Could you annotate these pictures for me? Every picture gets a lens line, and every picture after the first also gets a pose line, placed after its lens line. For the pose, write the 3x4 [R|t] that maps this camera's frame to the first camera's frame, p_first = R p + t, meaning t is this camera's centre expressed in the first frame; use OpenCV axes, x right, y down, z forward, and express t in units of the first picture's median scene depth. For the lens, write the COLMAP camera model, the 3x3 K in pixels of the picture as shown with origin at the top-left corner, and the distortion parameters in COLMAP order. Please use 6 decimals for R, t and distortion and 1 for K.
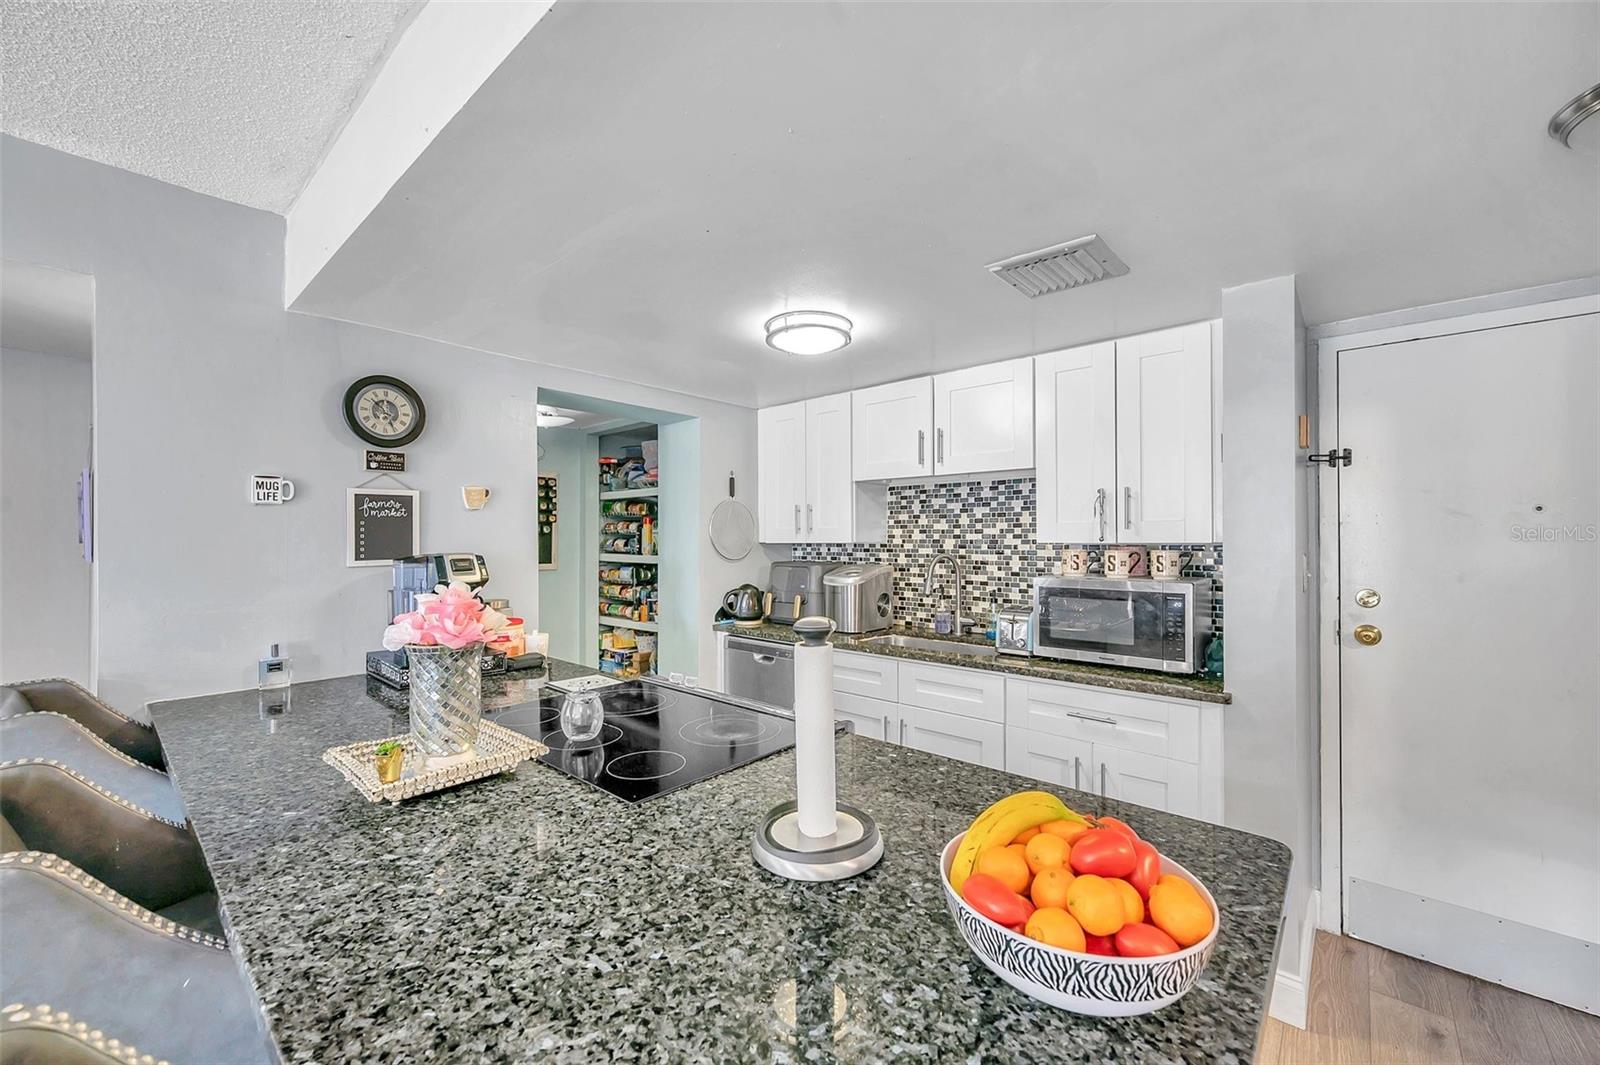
lens RADIAL K [[635.7, 0, 802.8], [0, 635.7, 537.7], [0, 0, 1]] dist [-0.000813, -0.000127]
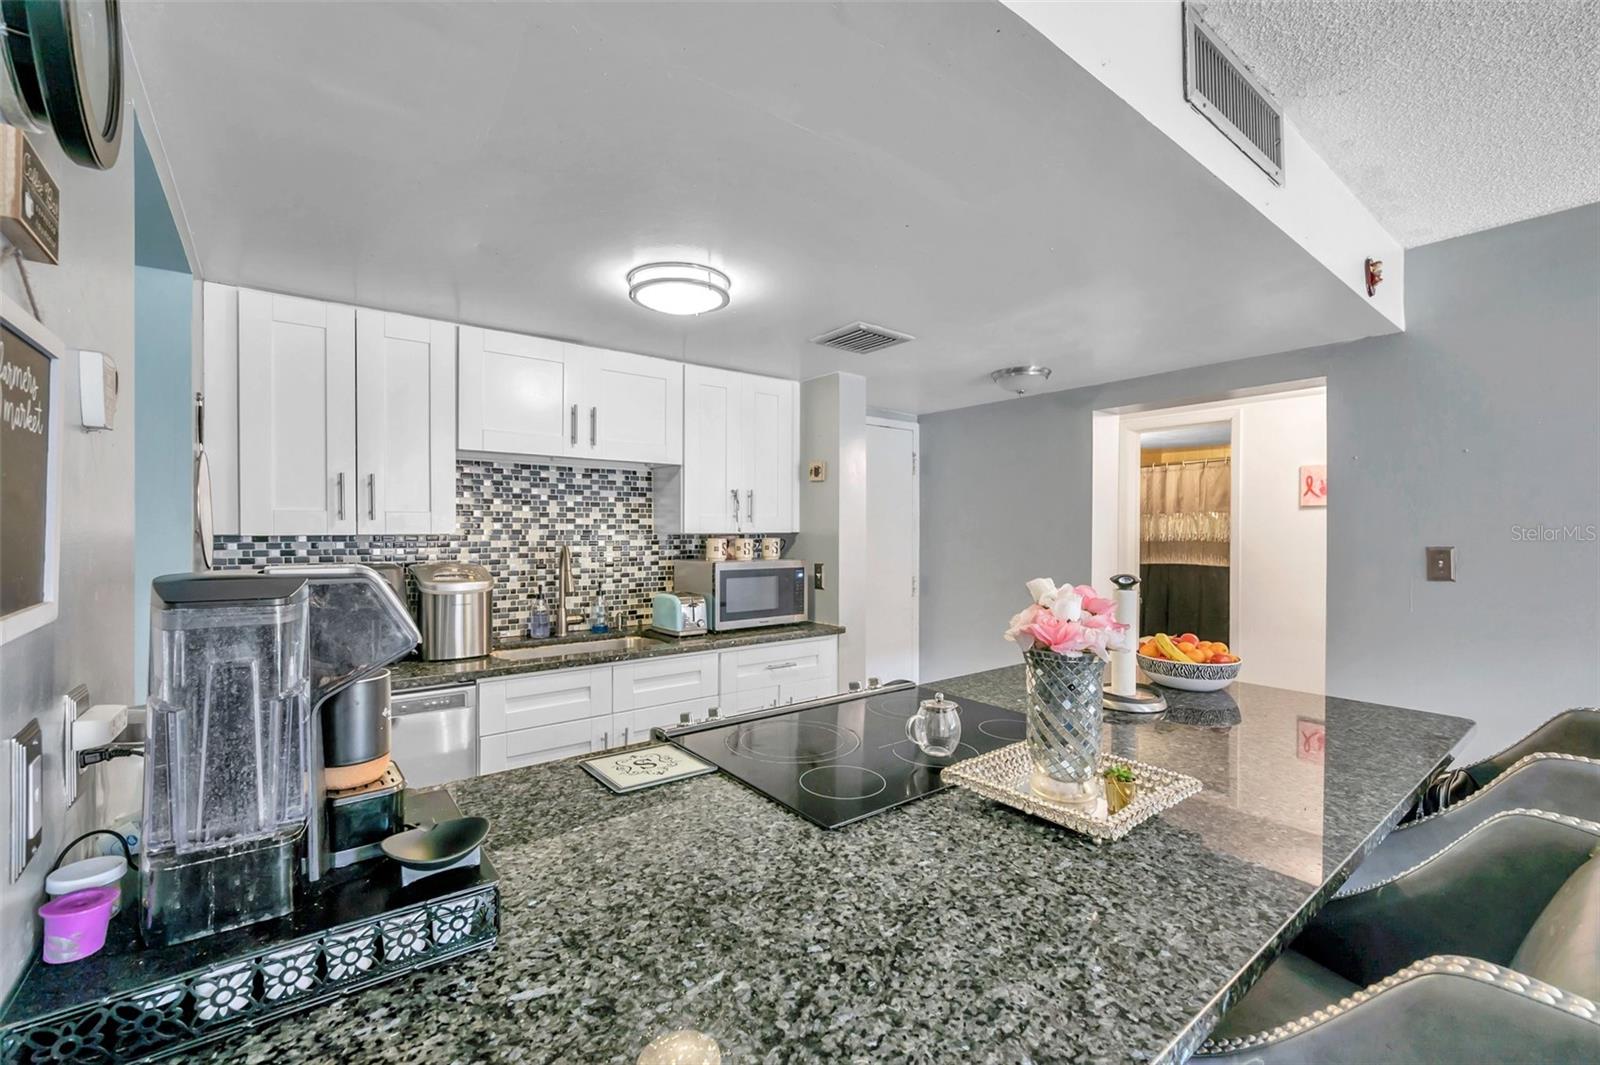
lens RADIAL K [[672.3, 0, 807.2], [0, 672.3, 530.0], [0, 0, 1]] dist [-0.002790, -0.000046]
pose [[0.180710, 0.001671, 0.983535, -0.616373], [-0.002961, 0.999995, -0.001155, 0.003155], [-0.983532, -0.002703, 0.180714, 0.481828]]
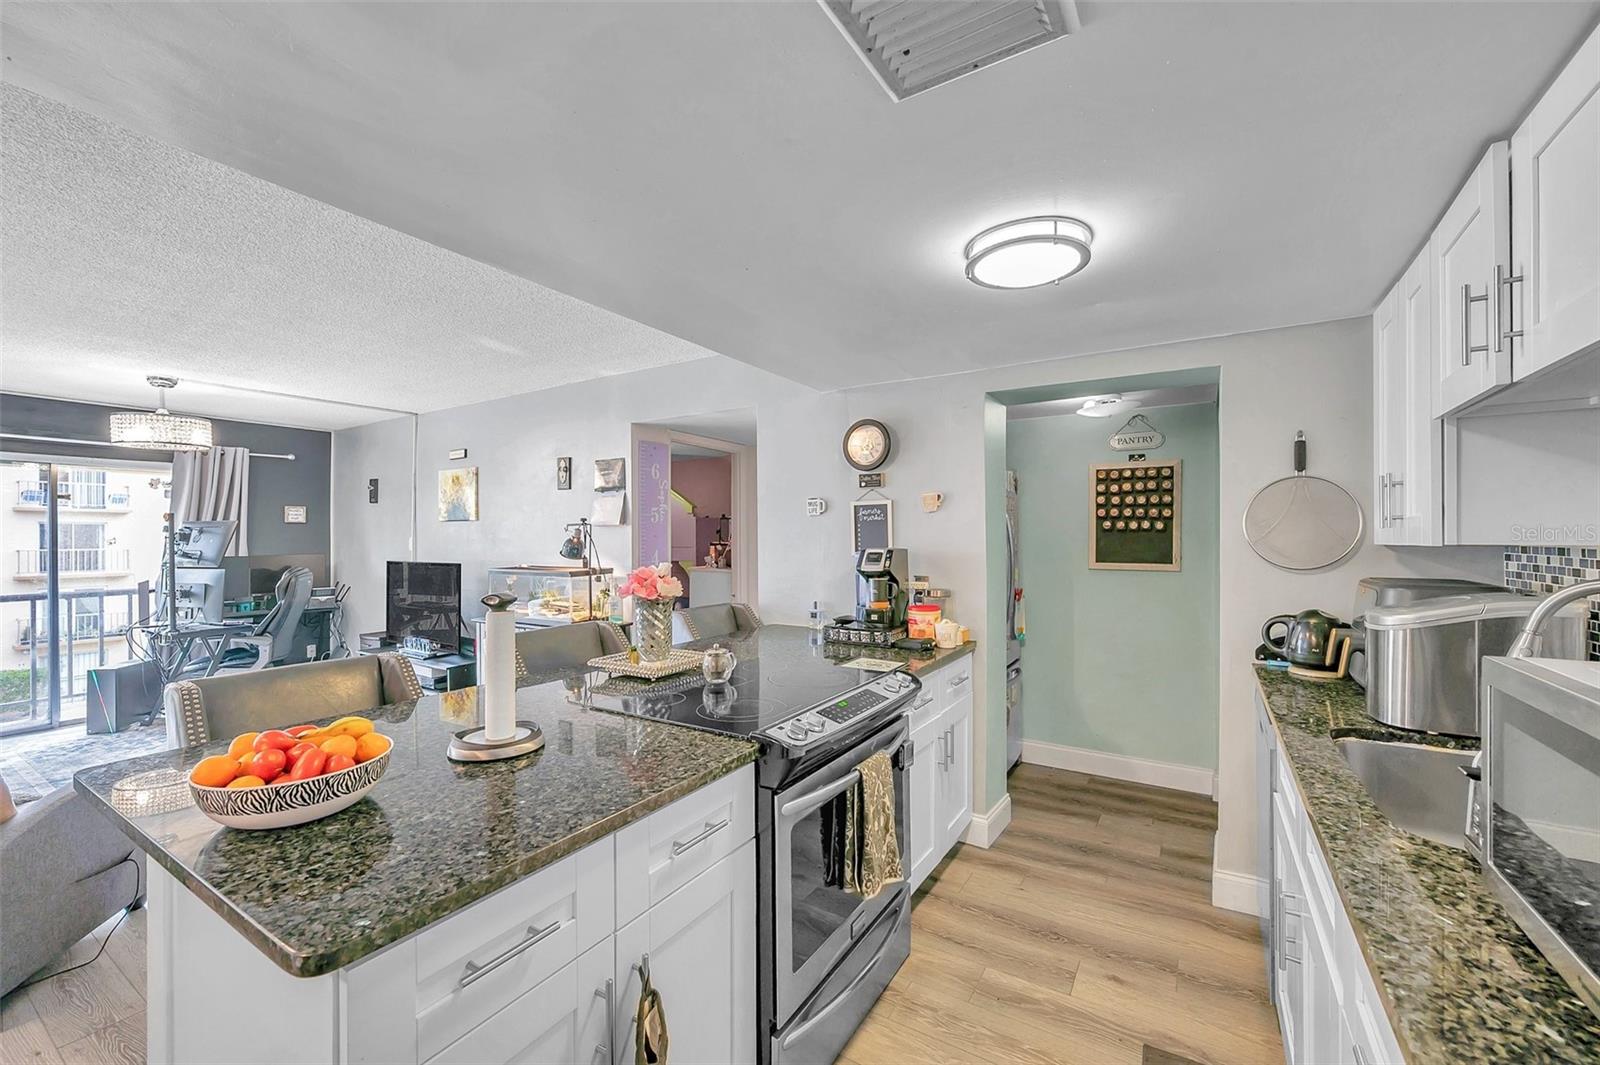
lens RADIAL K [[635.7, 0, 792.1], [0, 635.7, 533.4], [0, 0, 1]] dist [-0.000813, -0.000127]
pose [[0.153747, -0.001554, -0.988109, 0.495825], [0.003583, 0.999993, -0.001015, -0.003284], [0.988104, -0.003384, 0.153751, 0.449693]]
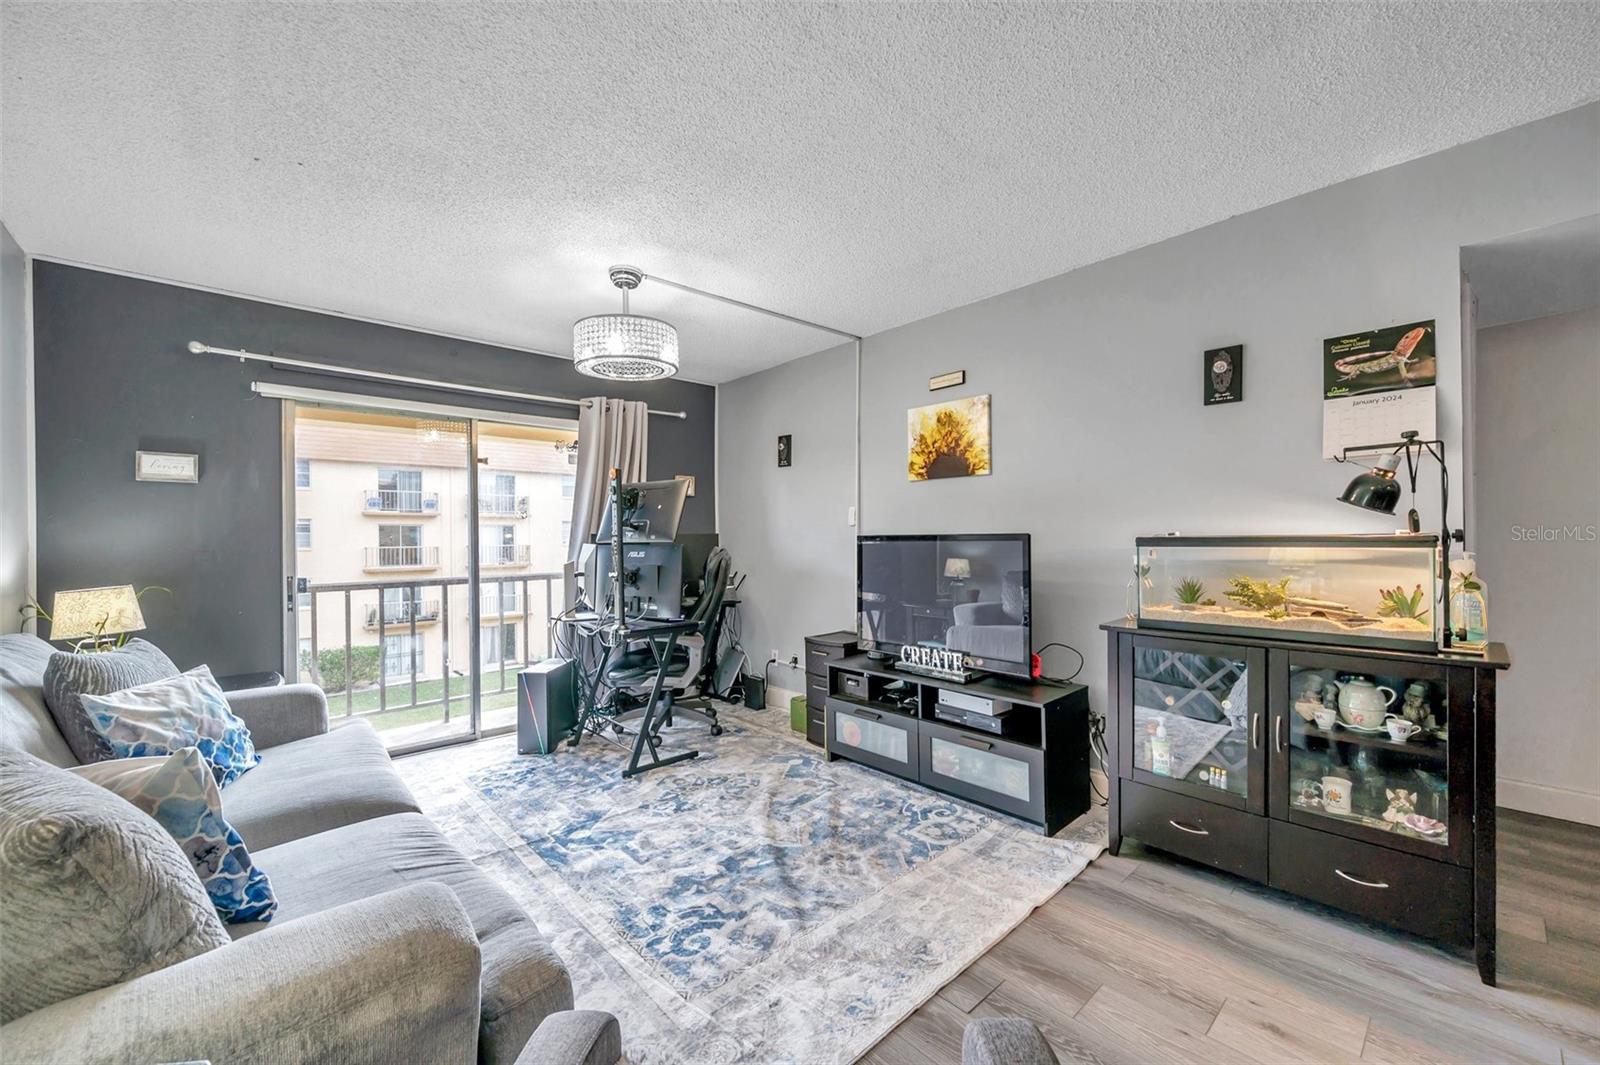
lens RADIAL K [[635.7, 0, 801.8], [0, 635.7, 538.8], [0, 0, 1]] dist [-0.000813, -0.000127]
pose [[-0.117240, 0.008715, -0.993065, -0.104161], [0.012892, 0.999891, 0.007253, 0.056154], [0.993020, -0.011952, -0.117340, -0.272586]]
